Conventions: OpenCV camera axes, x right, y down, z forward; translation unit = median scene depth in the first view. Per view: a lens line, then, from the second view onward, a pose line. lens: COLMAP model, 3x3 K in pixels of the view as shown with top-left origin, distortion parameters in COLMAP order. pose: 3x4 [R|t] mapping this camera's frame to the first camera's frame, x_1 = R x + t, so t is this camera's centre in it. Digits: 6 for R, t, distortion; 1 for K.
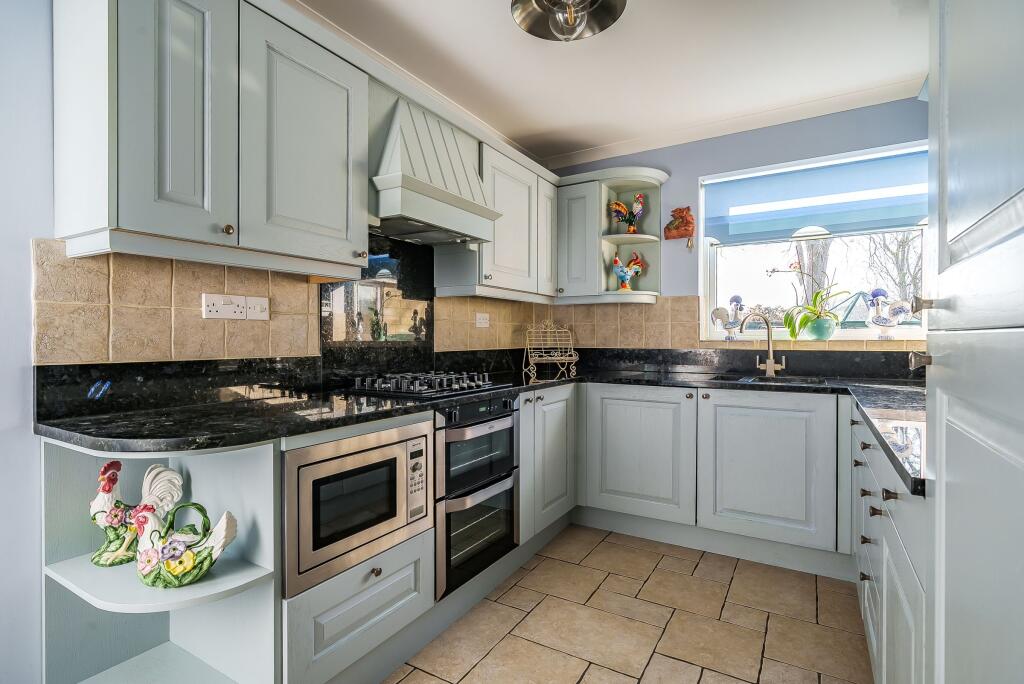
lens RADIAL K [[481.3, 0, 518.3], [0, 481.3, 338.2], [0, 0, 1]] dist [0.001718, 0.000318]
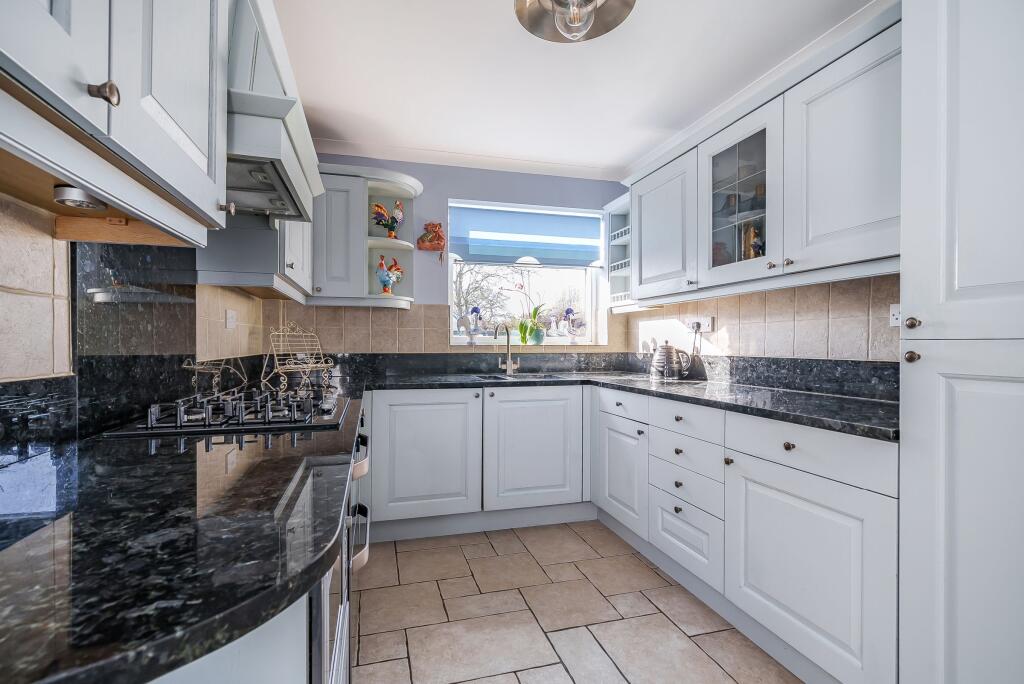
lens RADIAL K [[439.4, 0, 512.0], [0, 439.4, 342.0], [0, 0, 1]] dist [-0.013795, -0.000027]
pose [[0.711584, 0.003672, 0.702592, -0.256891], [-0.001512, 0.999992, -0.003694, 0.000682], [-0.702600, 0.001566, 0.711584, 0.195308]]
